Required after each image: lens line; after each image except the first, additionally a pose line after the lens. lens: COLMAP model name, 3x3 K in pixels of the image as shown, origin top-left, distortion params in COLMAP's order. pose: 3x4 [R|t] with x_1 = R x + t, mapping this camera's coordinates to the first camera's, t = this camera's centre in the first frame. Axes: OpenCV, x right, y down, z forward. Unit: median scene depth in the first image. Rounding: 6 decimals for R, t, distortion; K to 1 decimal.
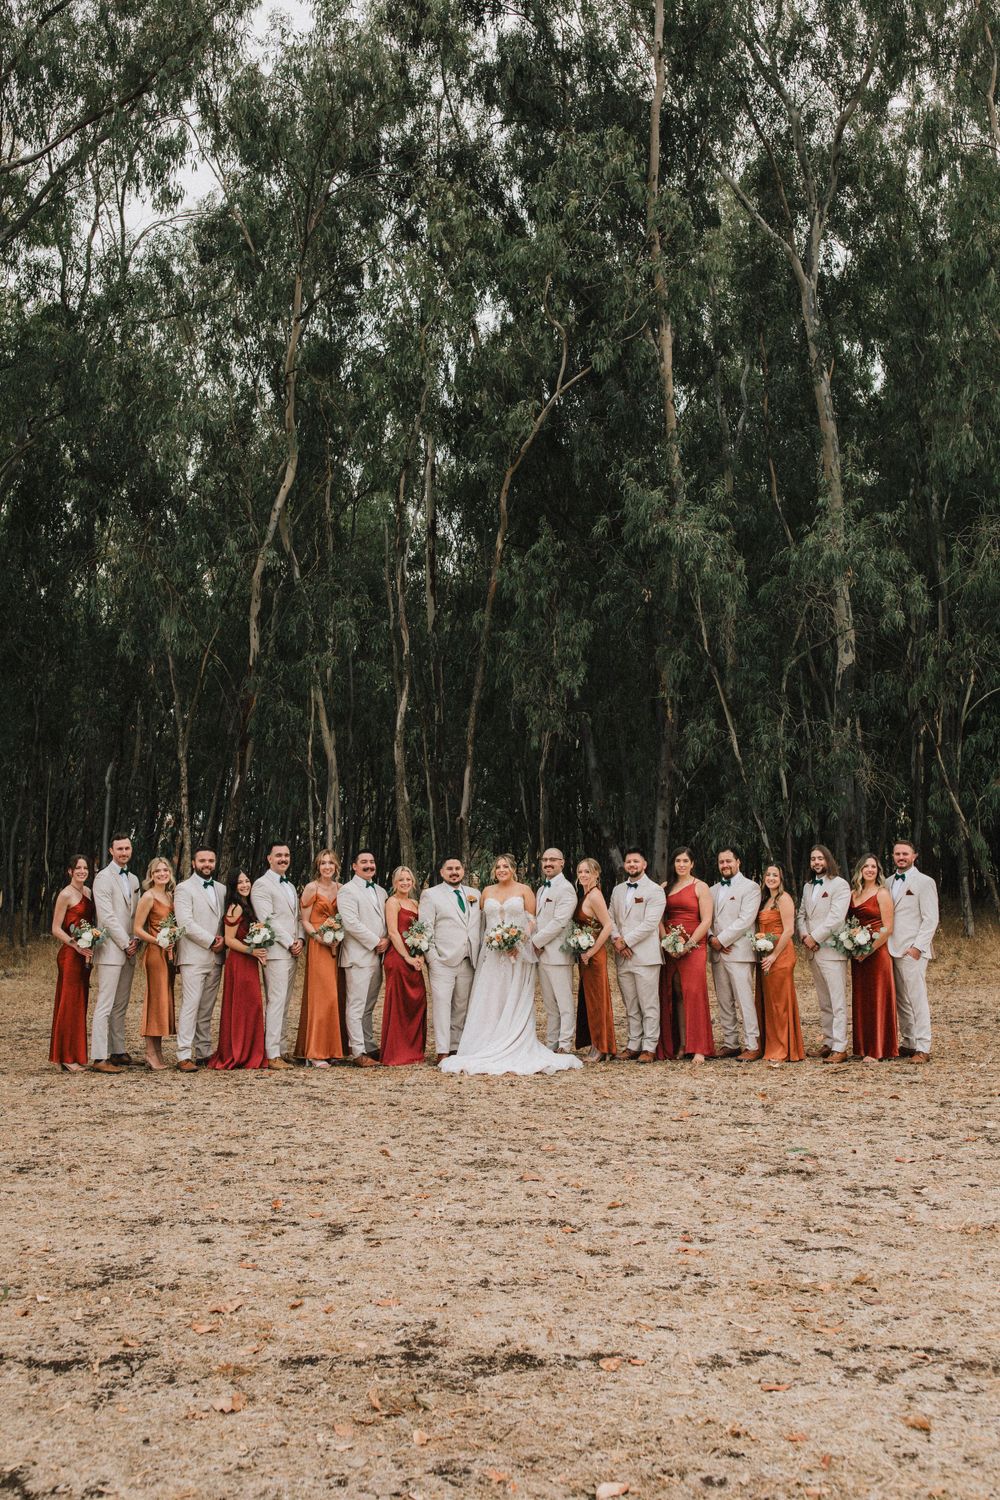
lens RADIAL K [[1603.6, 0, 502.0], [0, 1603.6, 777.8], [0, 0, 1]] dist [0.003676, -0.009778]
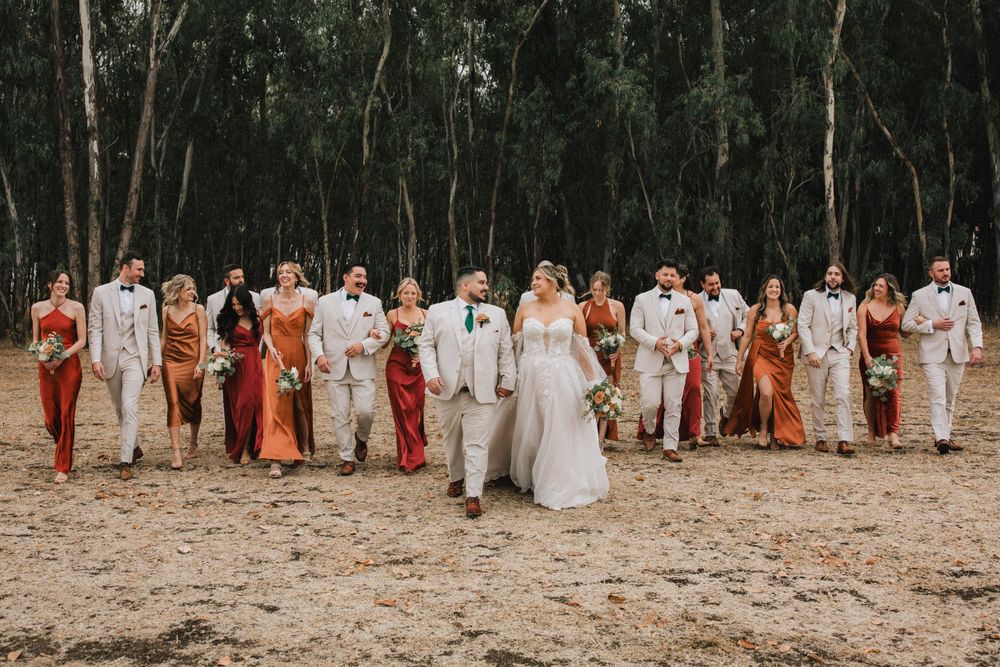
lens RADIAL K [[1069.1, 0, 500.0], [0, 1069.1, 333.5], [0, 0, 1]] dist [0.003676, -0.009778]
pose [[0.999803, 0.005482, -0.019072, 0.009489], [-0.003600, 0.995247, 0.097316, -0.003290], [0.019515, -0.097228, 0.995071, -0.136544]]
